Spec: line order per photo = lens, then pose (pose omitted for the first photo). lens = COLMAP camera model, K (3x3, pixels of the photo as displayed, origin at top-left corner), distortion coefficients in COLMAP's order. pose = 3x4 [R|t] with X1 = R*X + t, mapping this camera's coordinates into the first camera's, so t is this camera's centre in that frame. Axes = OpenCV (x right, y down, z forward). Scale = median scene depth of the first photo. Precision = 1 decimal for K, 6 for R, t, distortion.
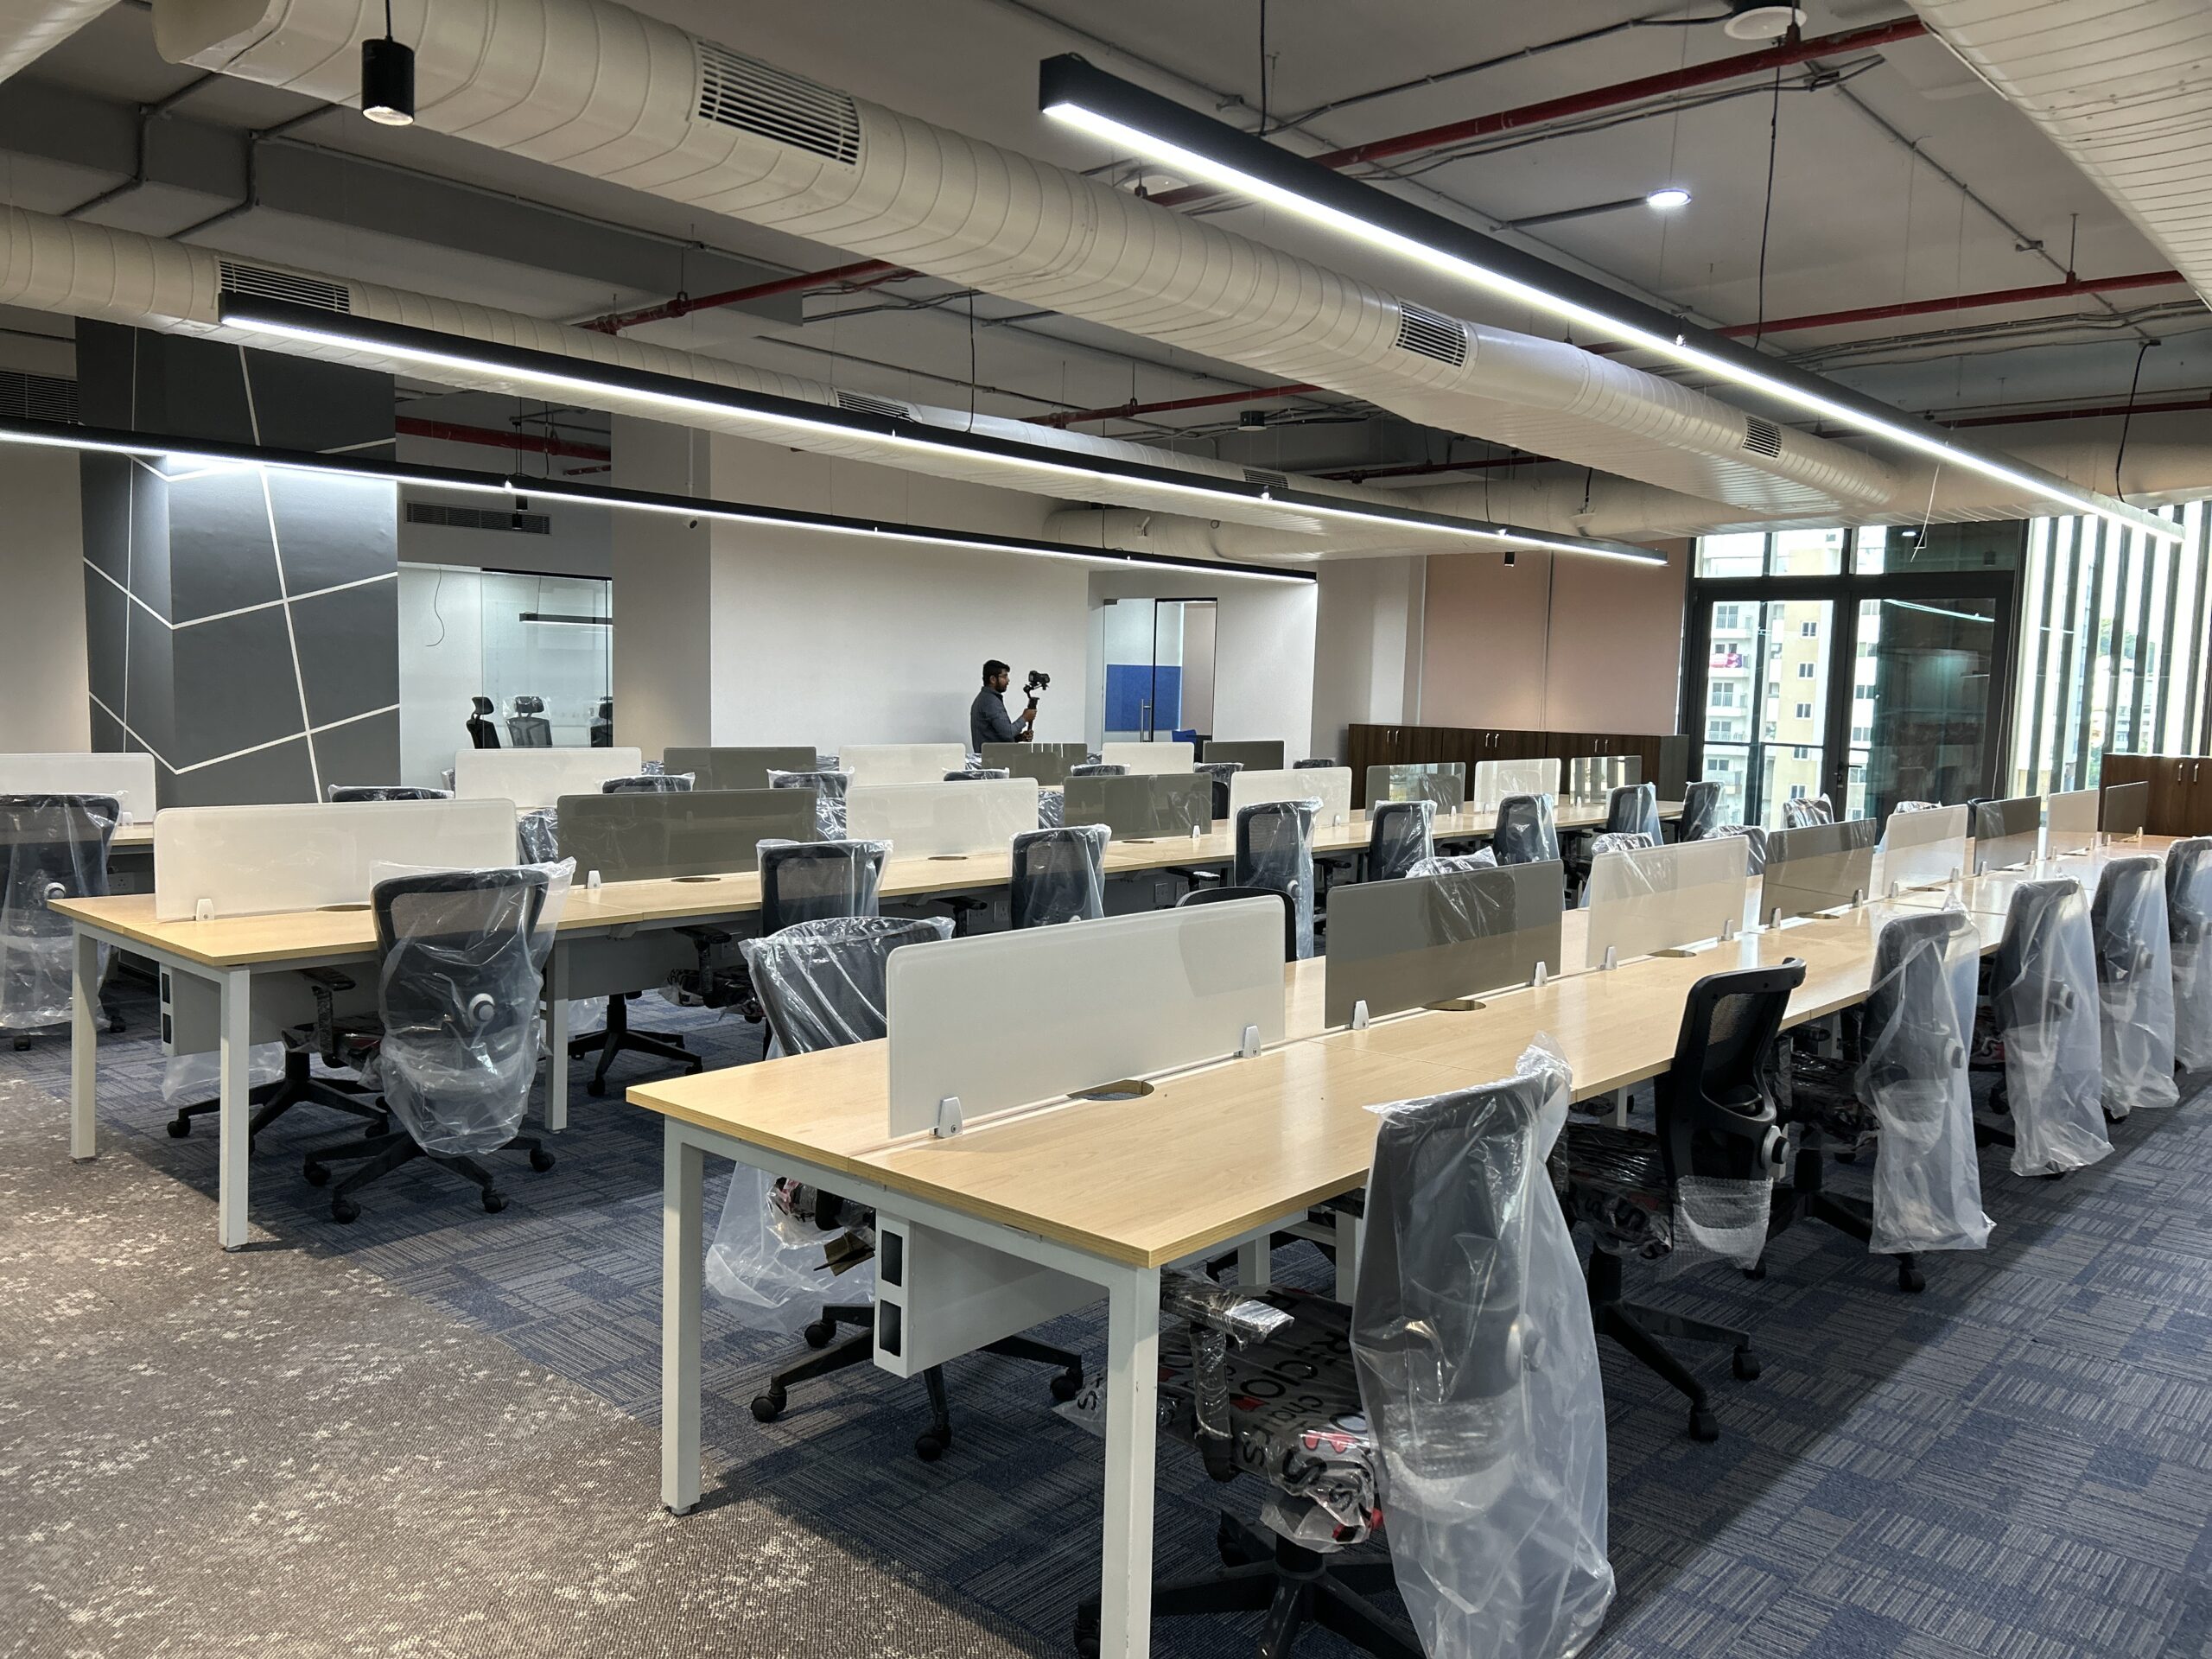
lens RADIAL K [[1664.2, 0, 1102.4], [0, 1664.2, 831.8], [0, 0, 1]] dist [0.050500, -0.051521]
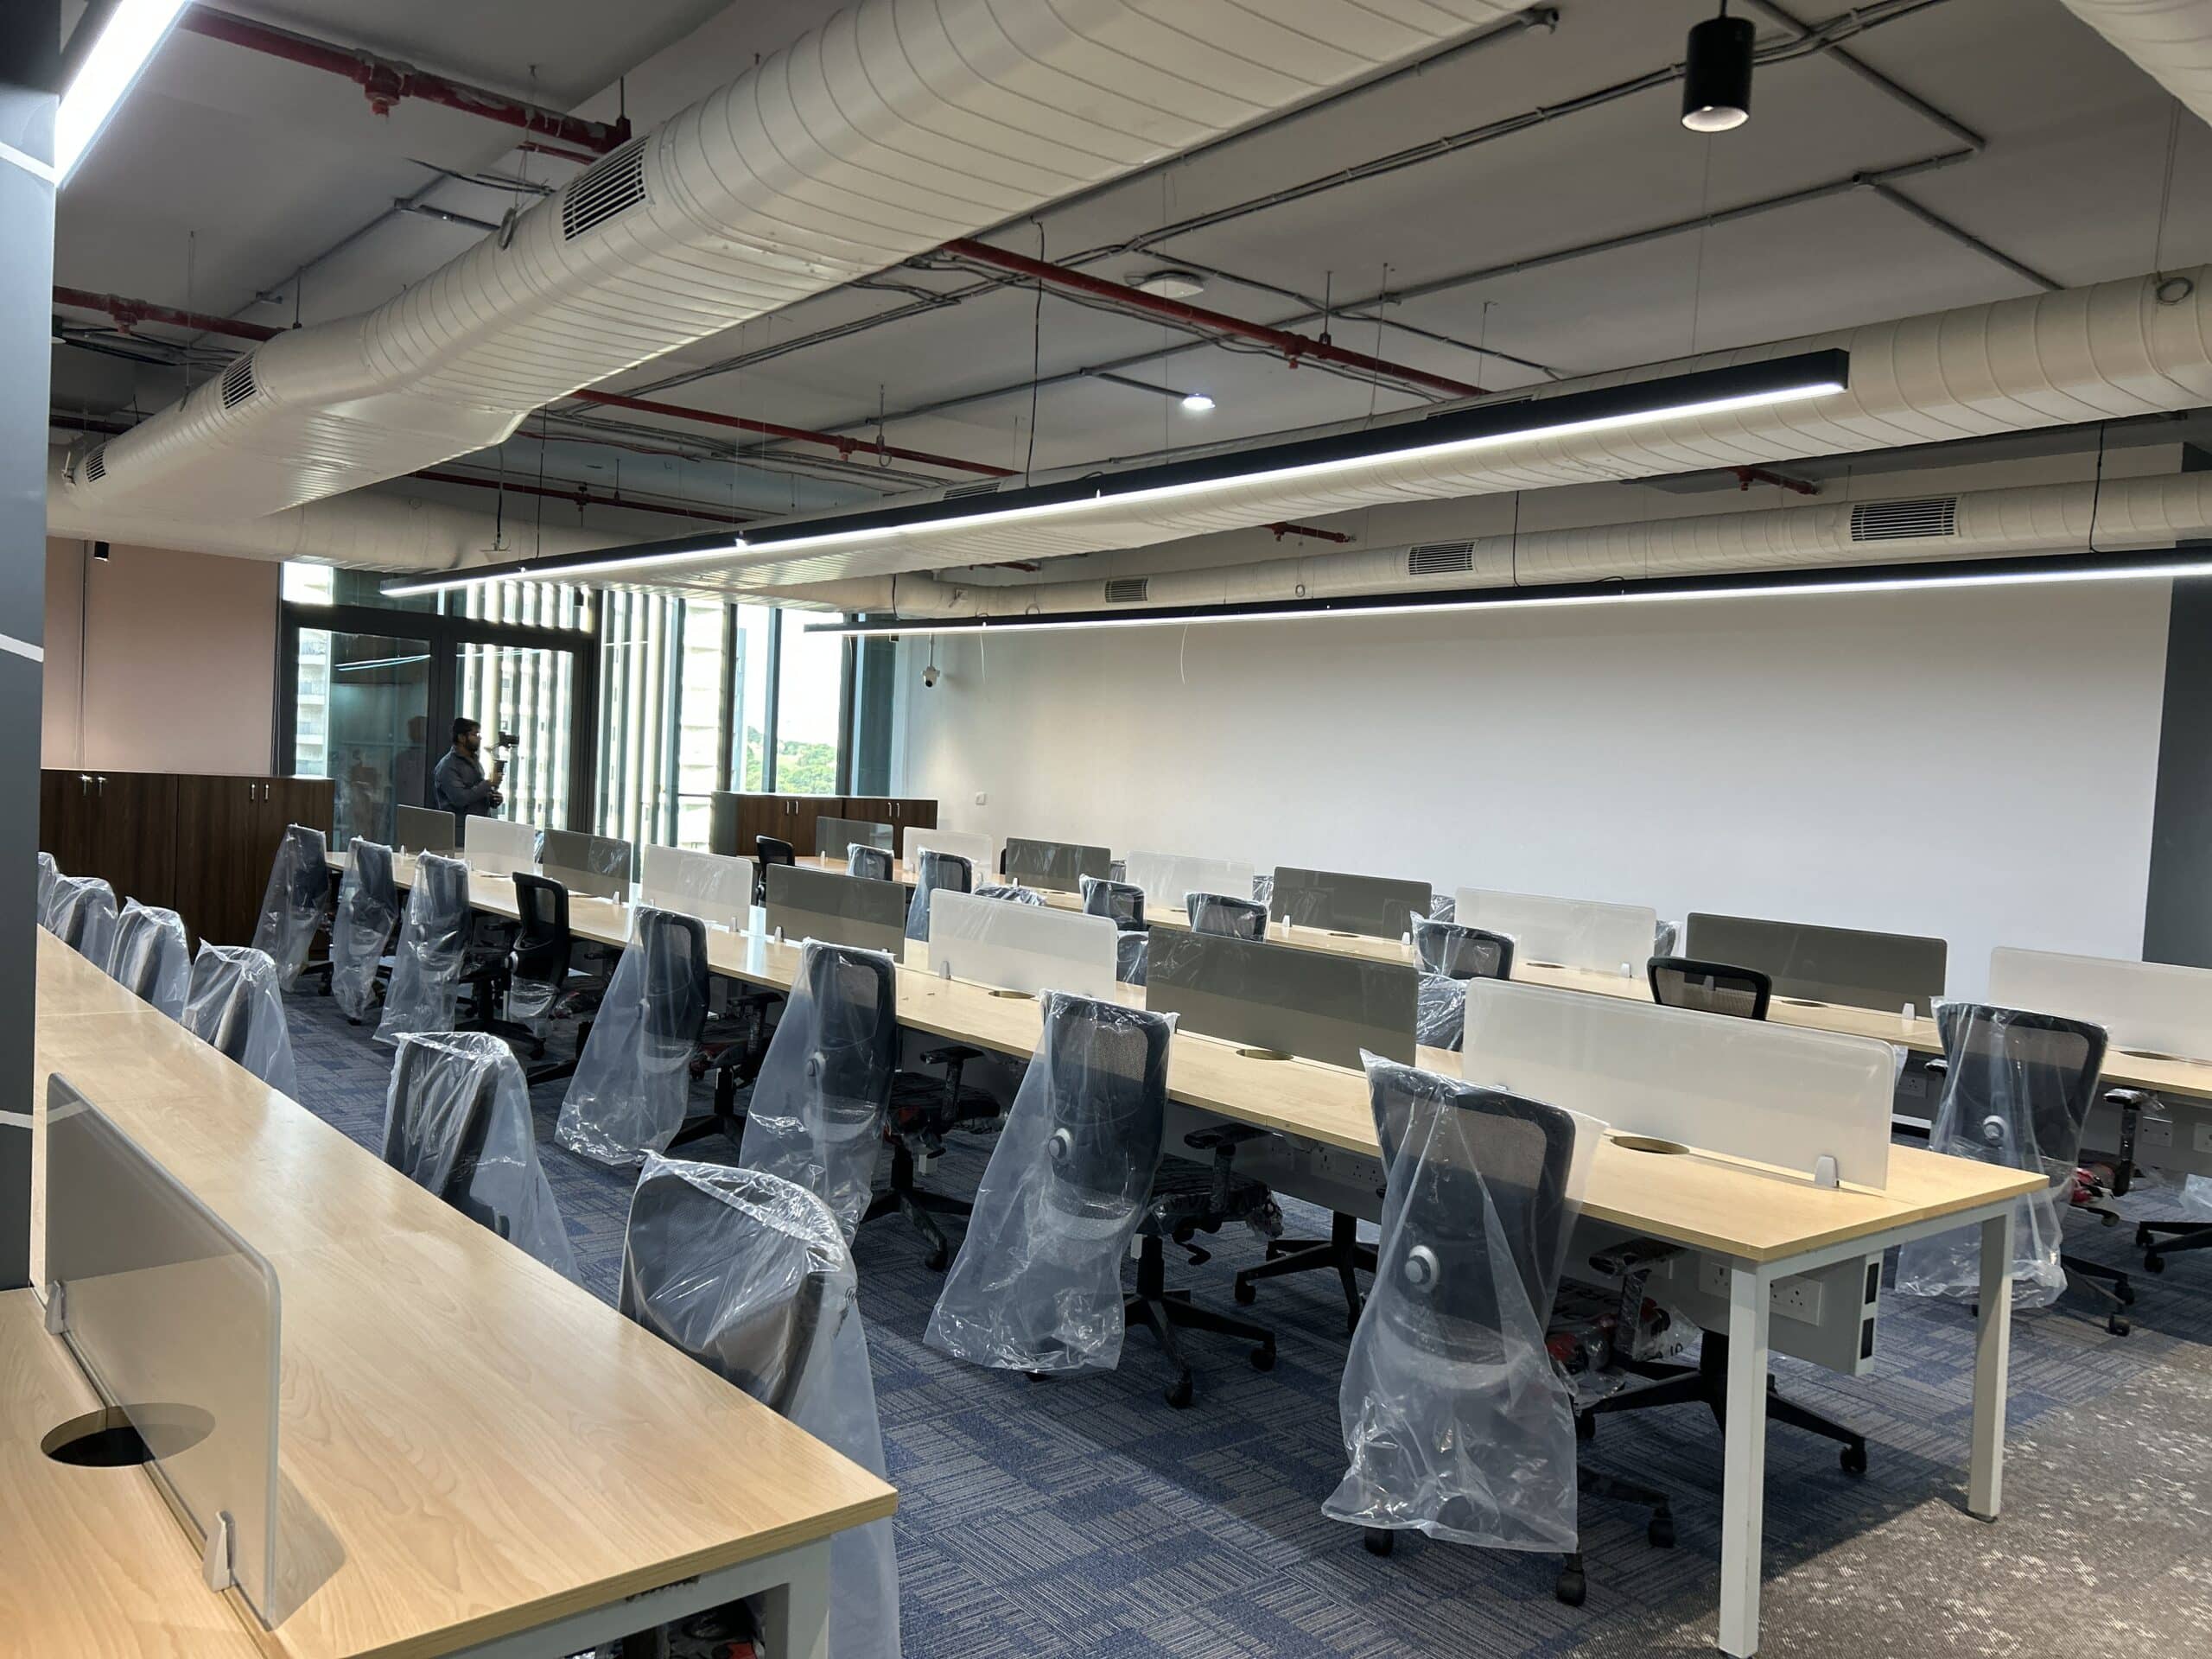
lens RADIAL K [[1664.2, 0, 1102.7], [0, 1664.2, 822.3], [0, 0, 1]] dist [0.050500, -0.051521]
pose [[0.148221, -0.047720, 0.987802, -1.435582], [0.035798, 0.998439, 0.042863, -0.165517], [-0.988306, 0.029008, 0.149698, 1.317461]]
